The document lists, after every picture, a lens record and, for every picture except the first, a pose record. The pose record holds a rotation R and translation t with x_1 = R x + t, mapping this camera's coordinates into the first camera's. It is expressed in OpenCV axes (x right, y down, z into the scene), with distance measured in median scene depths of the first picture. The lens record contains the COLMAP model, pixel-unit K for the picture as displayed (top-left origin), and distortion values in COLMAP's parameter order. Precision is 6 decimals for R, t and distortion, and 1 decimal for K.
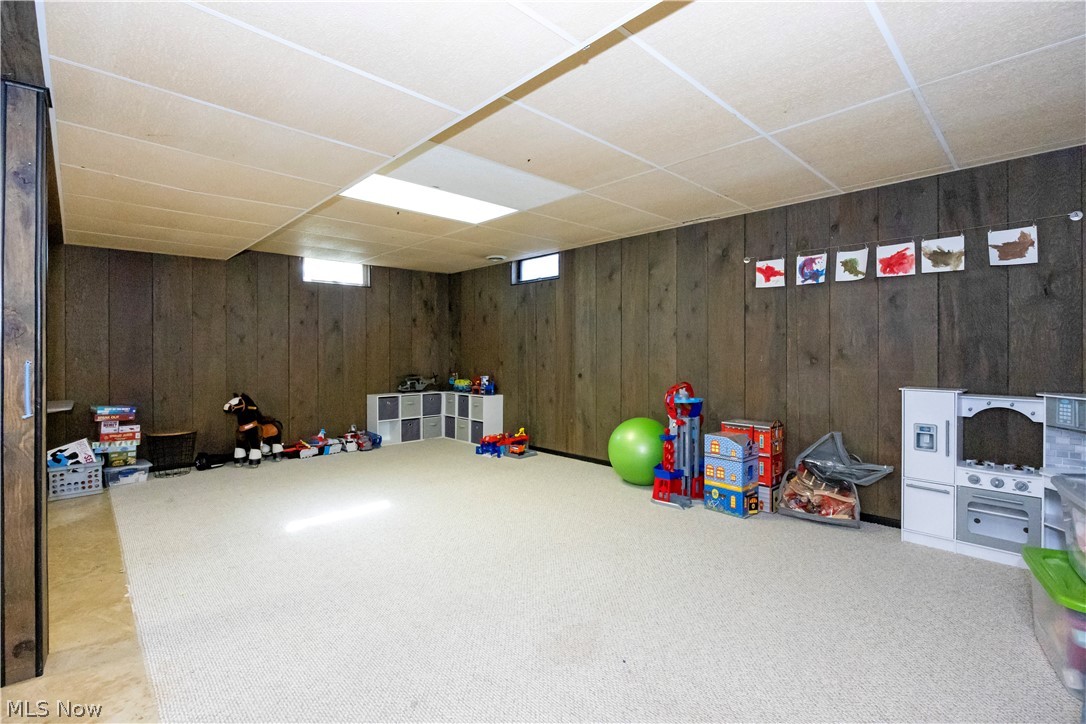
lens RADIAL K [[490.8, 0, 540.8], [0, 490.8, 355.5], [0, 0, 1]] dist [-0.004899, -0.001295]
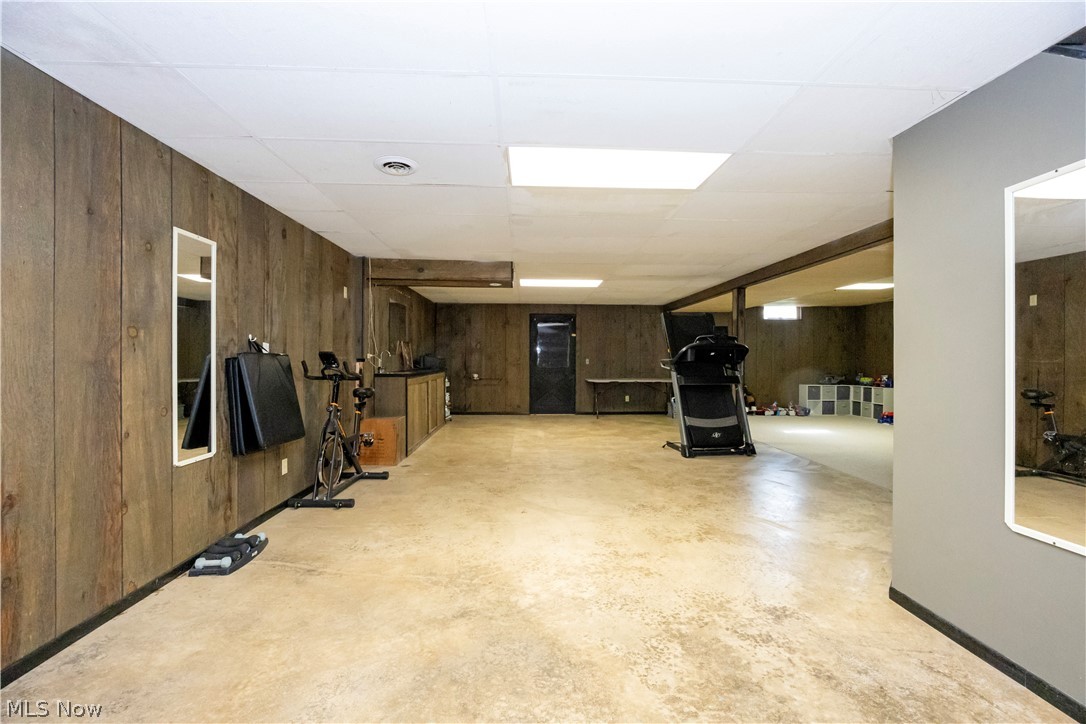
lens RADIAL K [[490.8, 0, 542.5], [0, 490.8, 366.5], [0, 0, 1]] dist [-0.004899, -0.001295]
pose [[0.750177, 0.007643, -0.661193, 0.088141], [-0.008242, 0.999964, 0.002208, 0.021254], [0.661186, 0.003793, 0.750212, -0.795707]]
